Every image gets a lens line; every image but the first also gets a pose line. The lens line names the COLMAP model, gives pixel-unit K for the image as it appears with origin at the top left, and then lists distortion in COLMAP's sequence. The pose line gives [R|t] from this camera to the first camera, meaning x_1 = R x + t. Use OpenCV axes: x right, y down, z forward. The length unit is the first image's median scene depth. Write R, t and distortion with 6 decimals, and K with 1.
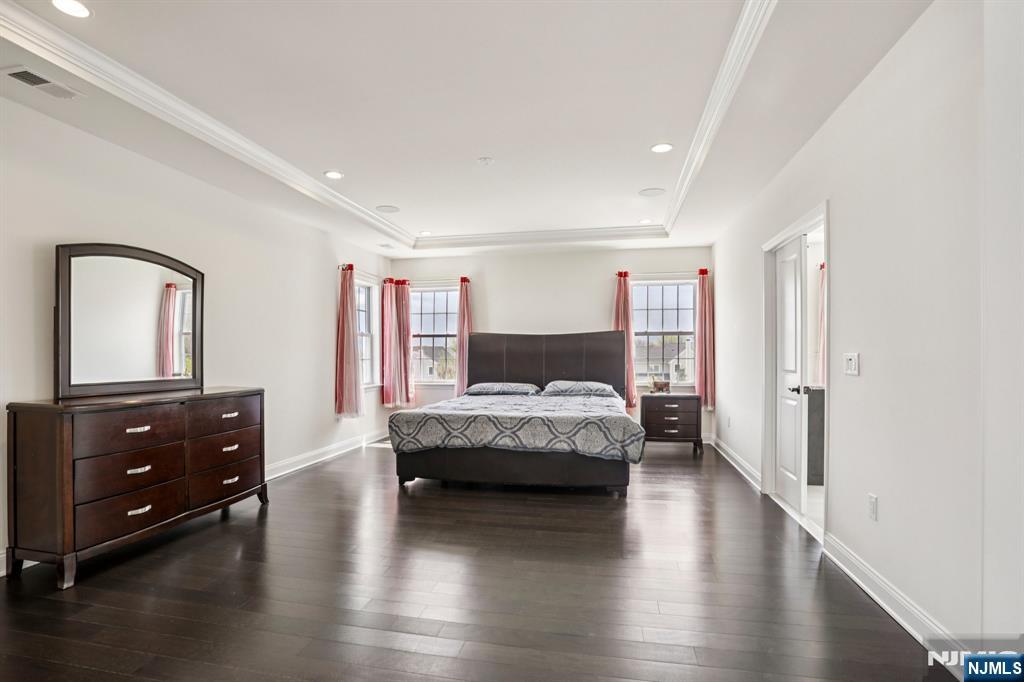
lens RADIAL K [[499.3, 0, 514.4], [0, 499.3, 354.8], [0, 0, 1]] dist [-0.038707, 0.000934]
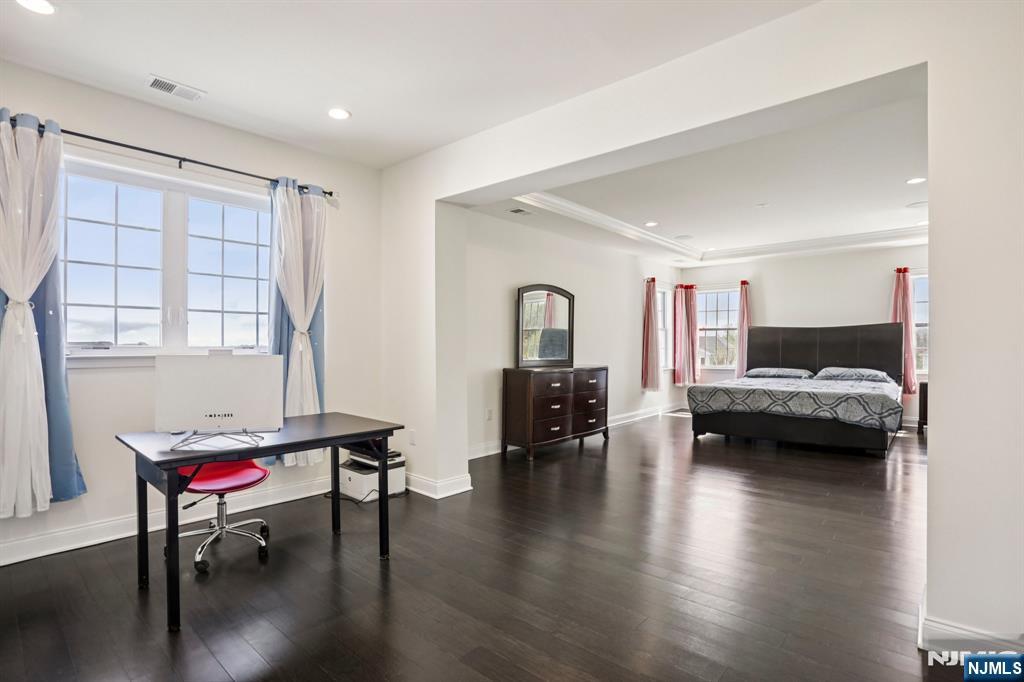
lens RADIAL K [[499.3, 0, 514.4], [0, 499.3, 354.8], [0, 0, 1]] dist [-0.038707, 0.000934]
pose [[0.864609, 0.009223, -0.502361, 0.027445], [0.000651, 0.999810, 0.019476, 0.000459], [0.502445, -0.017166, 0.864439, -0.398185]]
